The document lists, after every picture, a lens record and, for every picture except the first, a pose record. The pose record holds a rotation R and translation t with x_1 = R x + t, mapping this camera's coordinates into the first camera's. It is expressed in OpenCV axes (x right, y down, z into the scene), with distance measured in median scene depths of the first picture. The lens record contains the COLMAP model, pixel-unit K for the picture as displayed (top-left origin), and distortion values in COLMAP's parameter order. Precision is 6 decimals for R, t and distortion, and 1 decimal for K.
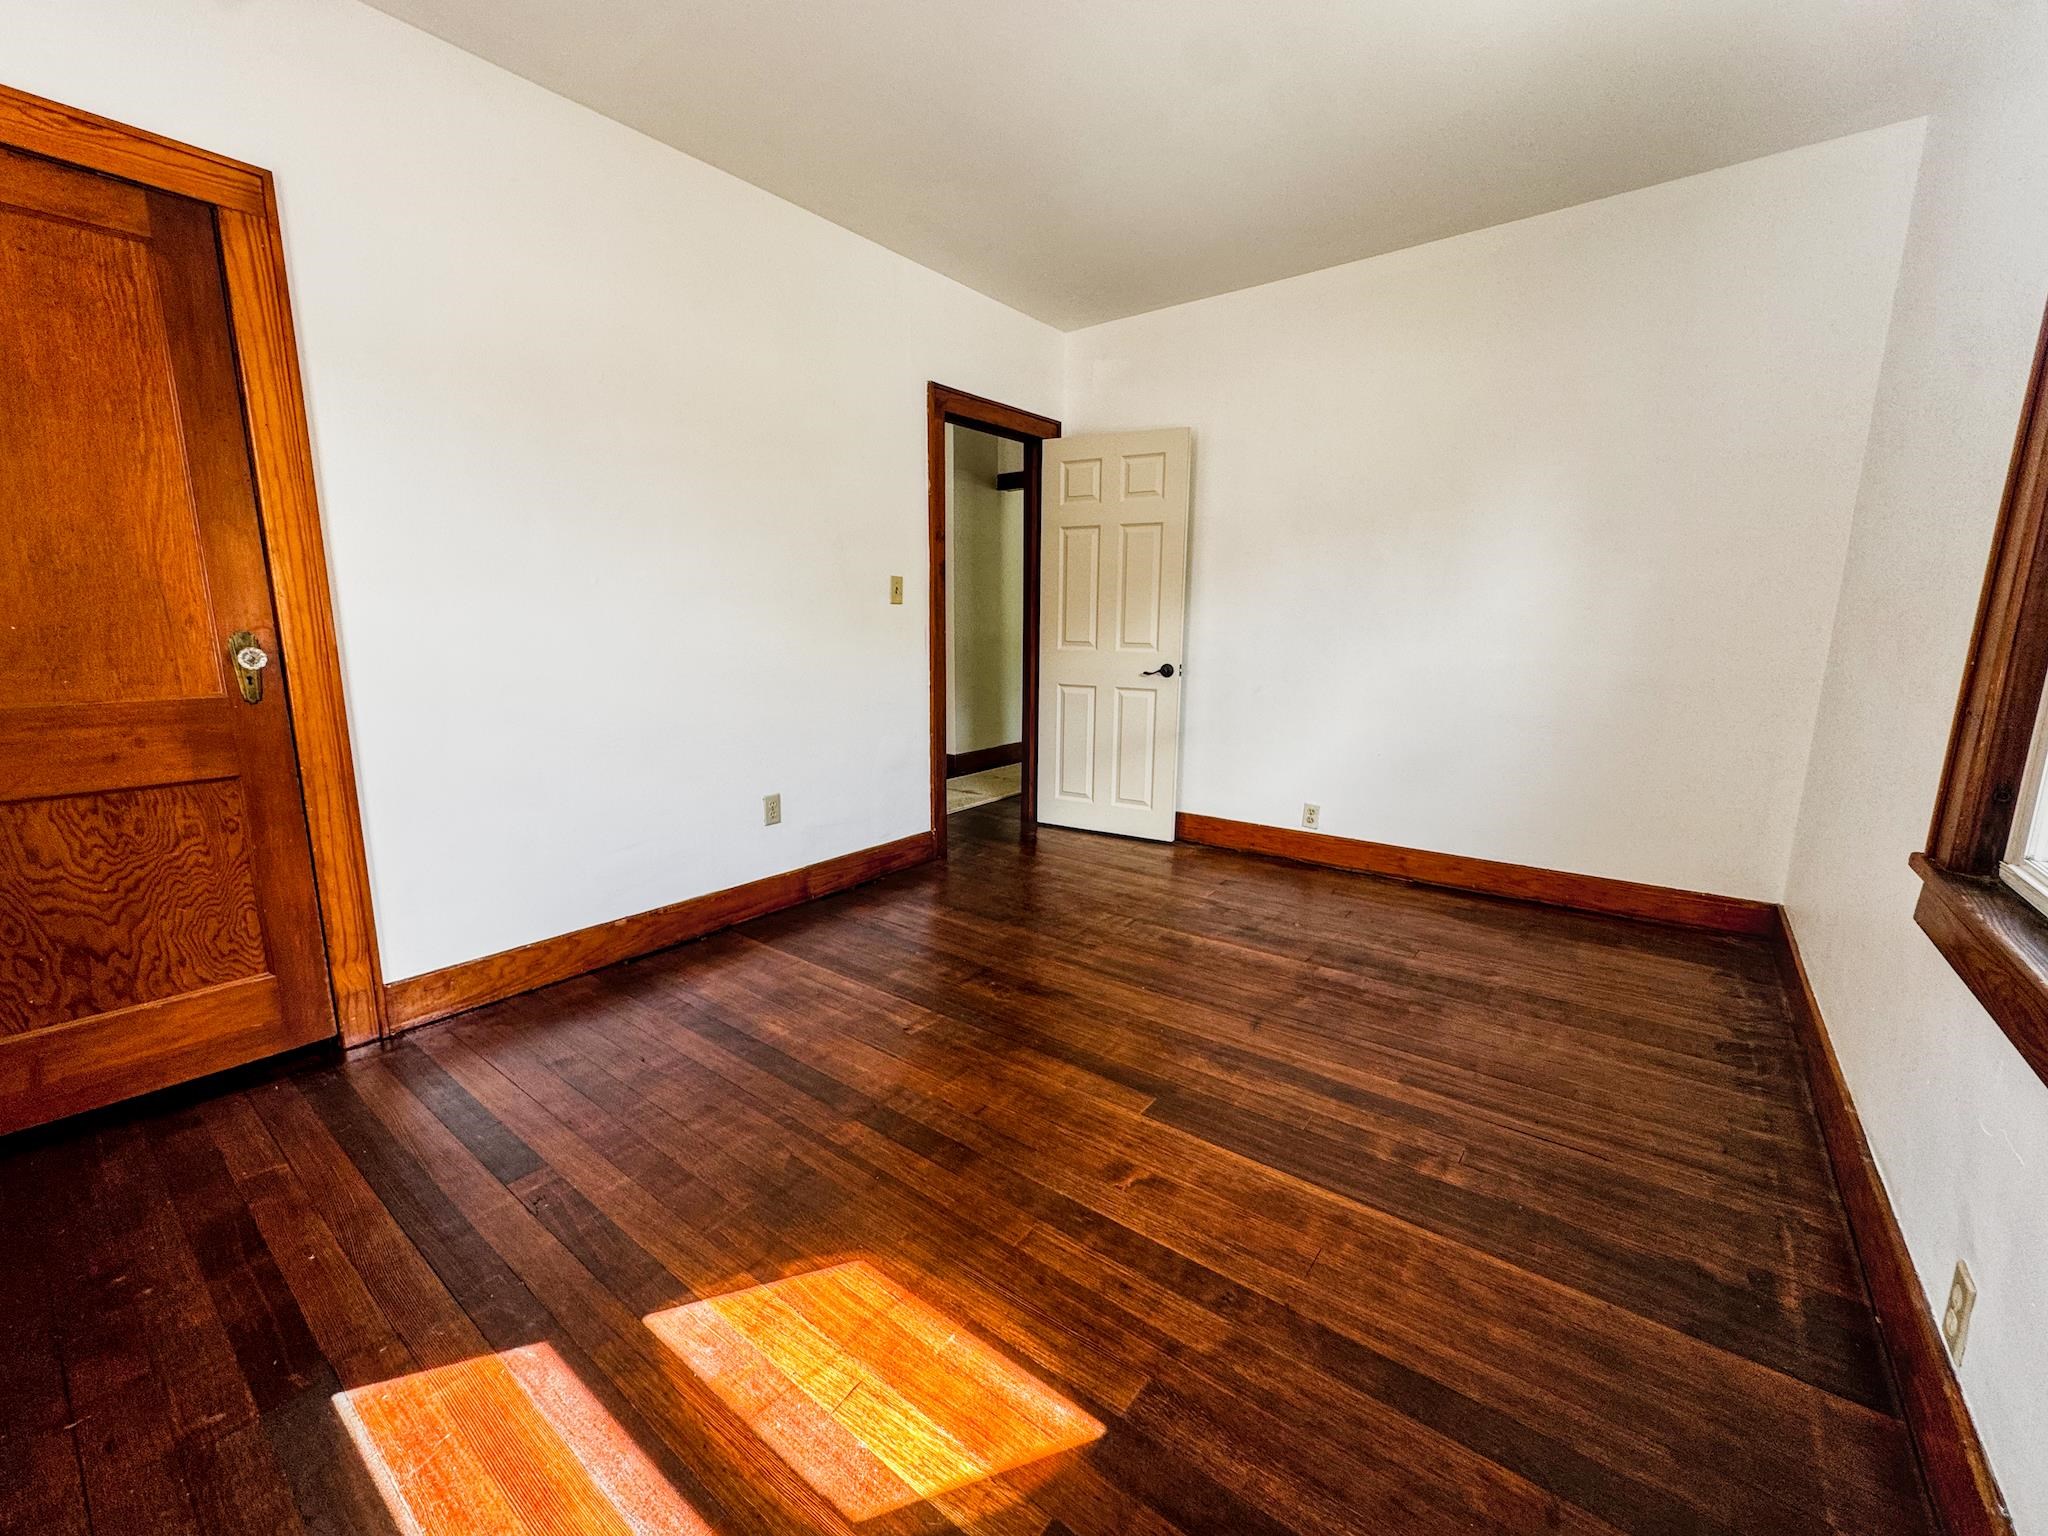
lens RADIAL K [[829.5, 0, 1012.9], [0, 829.5, 772.5], [0, 0, 1]] dist [-0.003893, 0.000505]
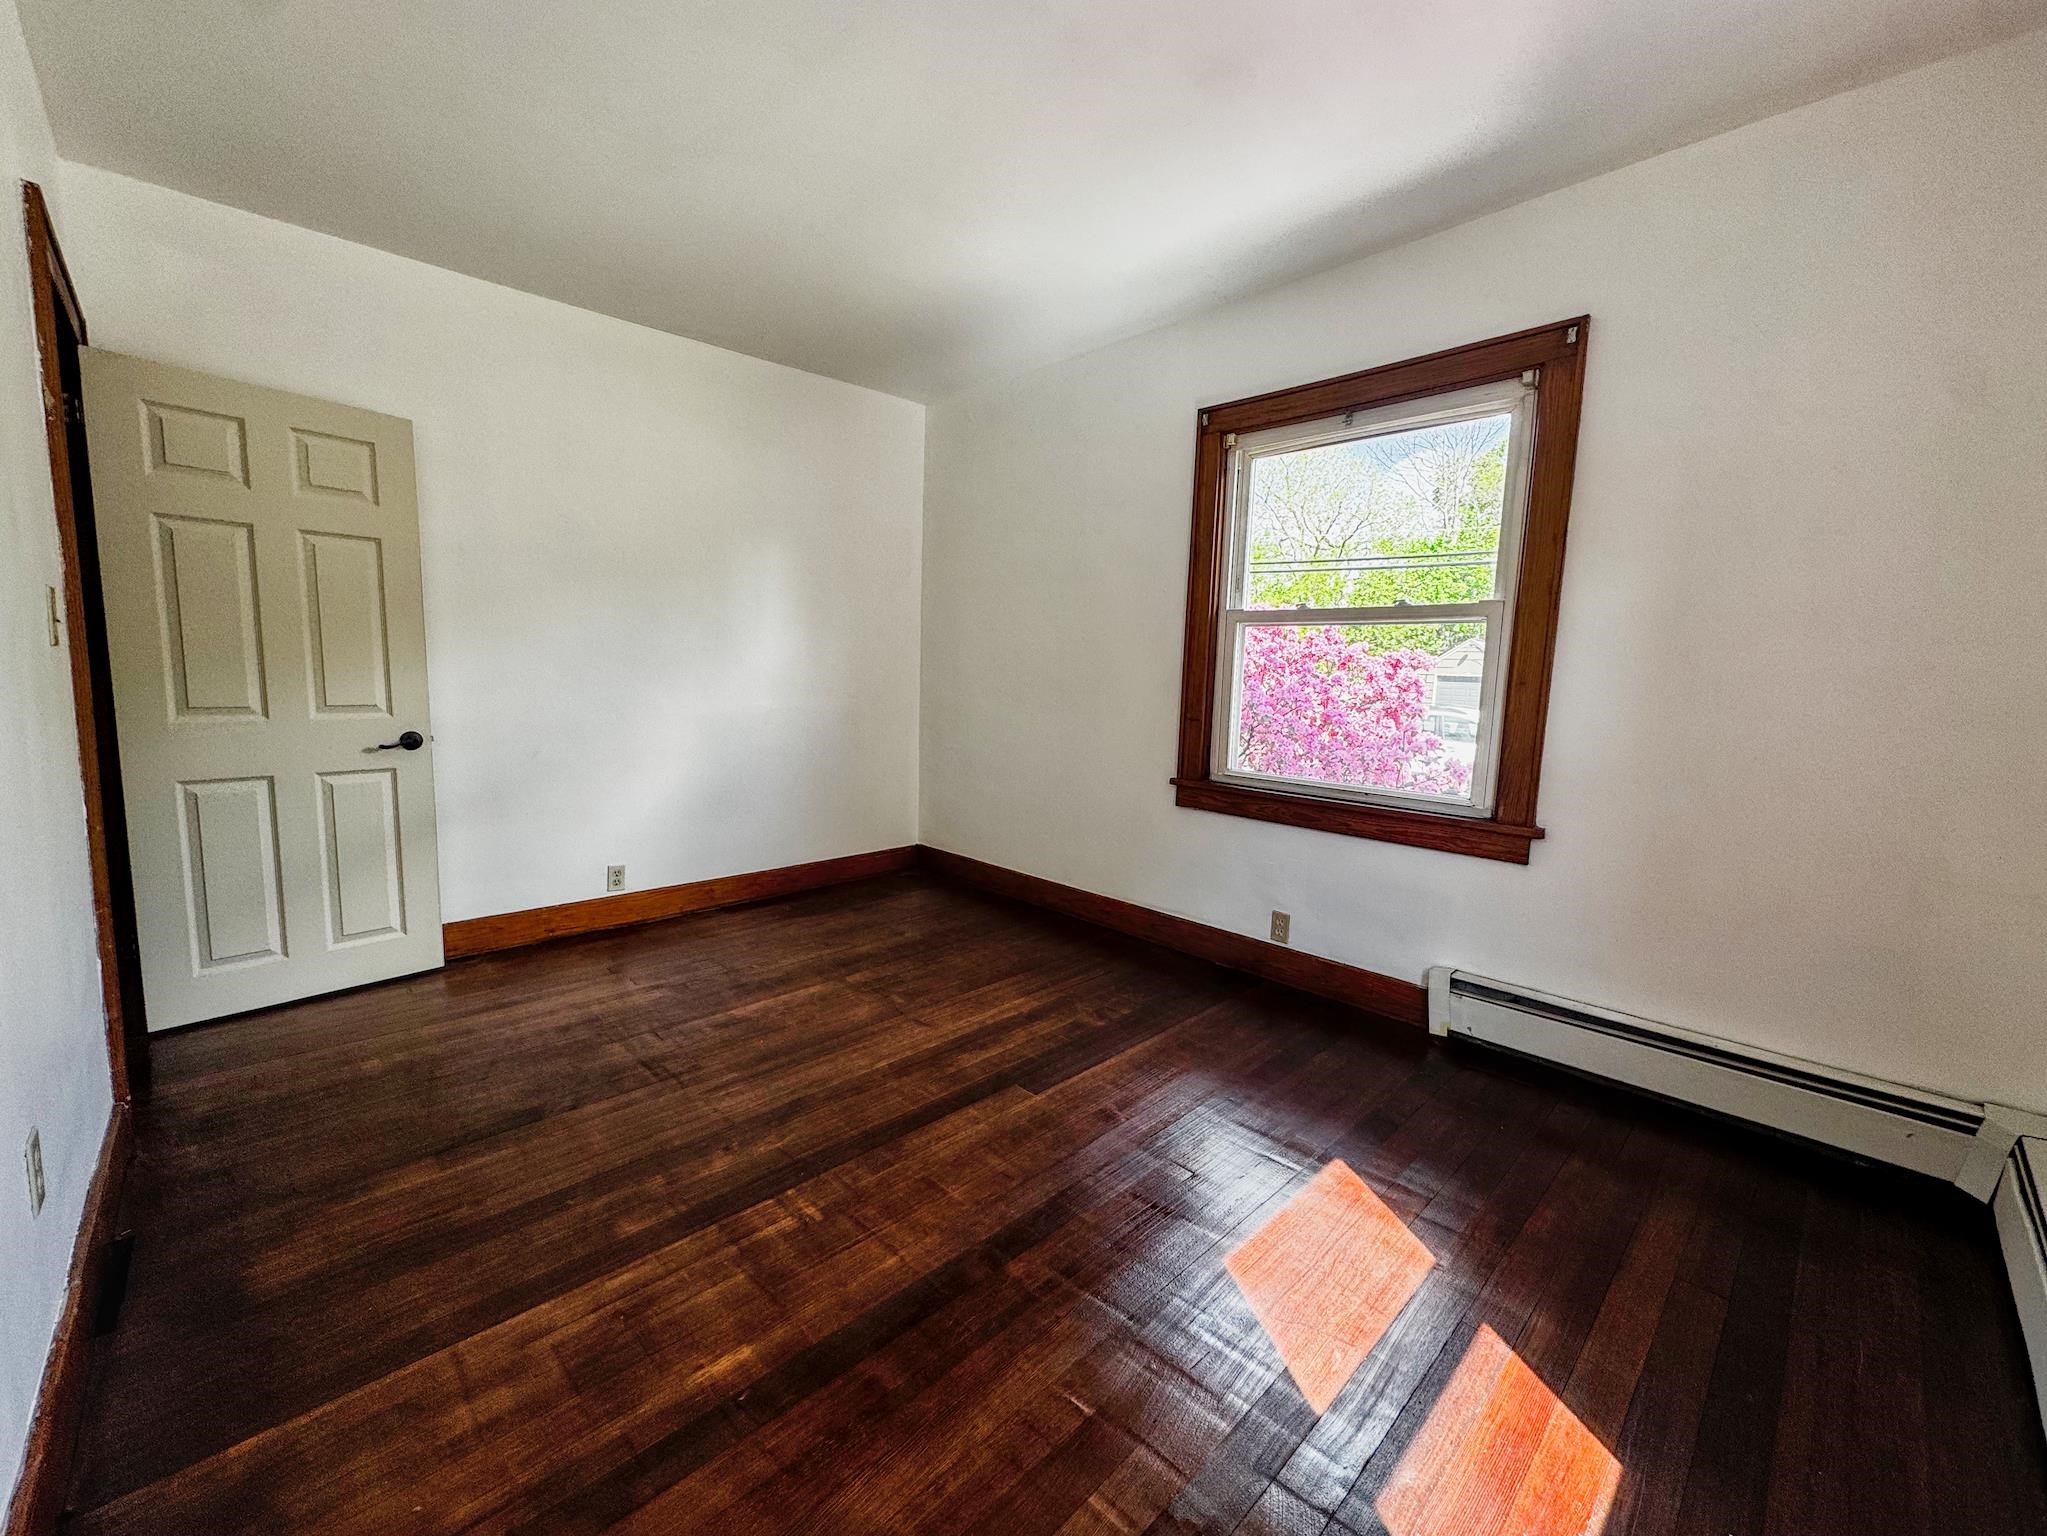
lens RADIAL K [[829.1, 0, 1023.0], [0, 829.1, 758.6], [0, 0, 1]] dist [-0.003893, 0.000505]
pose [[0.143098, -0.110309, 0.983542, -0.553953], [0.164915, 0.982534, 0.086202, -0.097673], [-0.975872, 0.149866, 0.158790, 0.432579]]
